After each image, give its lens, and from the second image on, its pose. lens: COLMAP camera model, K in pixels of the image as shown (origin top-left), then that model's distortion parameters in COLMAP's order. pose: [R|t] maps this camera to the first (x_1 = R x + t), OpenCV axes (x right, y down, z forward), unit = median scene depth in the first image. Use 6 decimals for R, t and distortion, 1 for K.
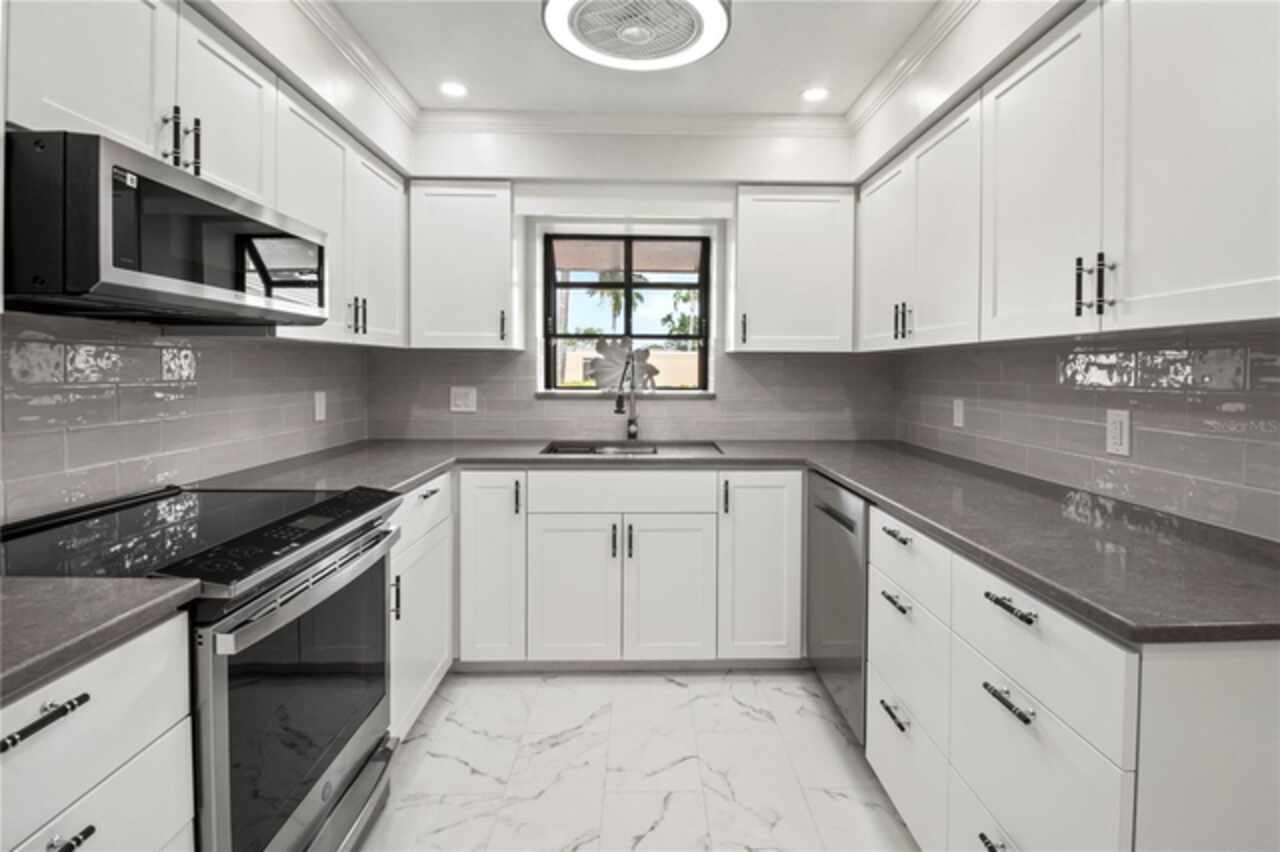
lens RADIAL K [[614.7, 0, 658.8], [0, 614.7, 388.1], [0, 0, 1]] dist [0.002396, -0.013023]
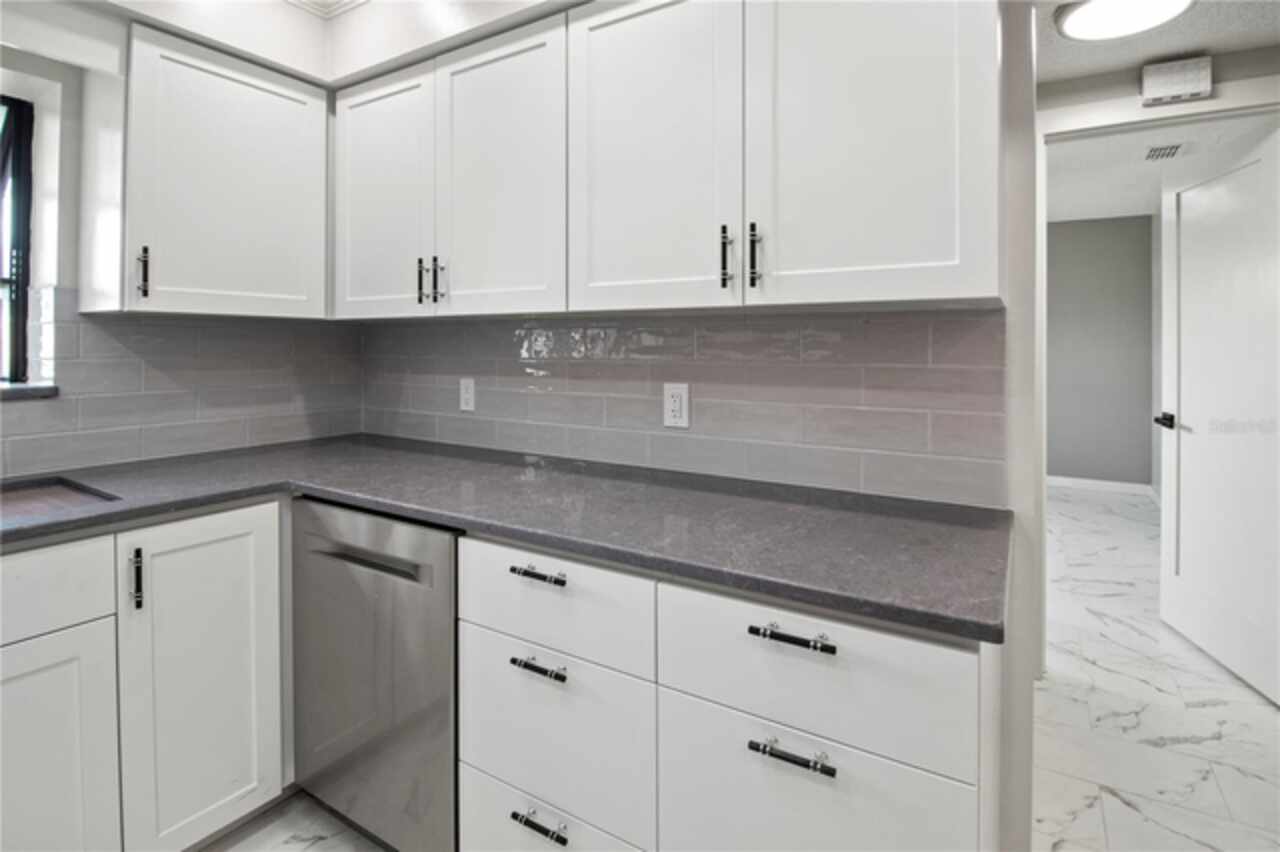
lens RADIAL K [[618.6, 0, 642.1], [0, 618.6, 350.7], [0, 0, 1]] dist [-0.004289, -0.001578]
pose [[0.548627, -0.010115, 0.836006, -0.096543], [0.024072, 0.999703, -0.003702, -0.010932], [-0.835721, 0.022156, 0.548708, 0.319616]]
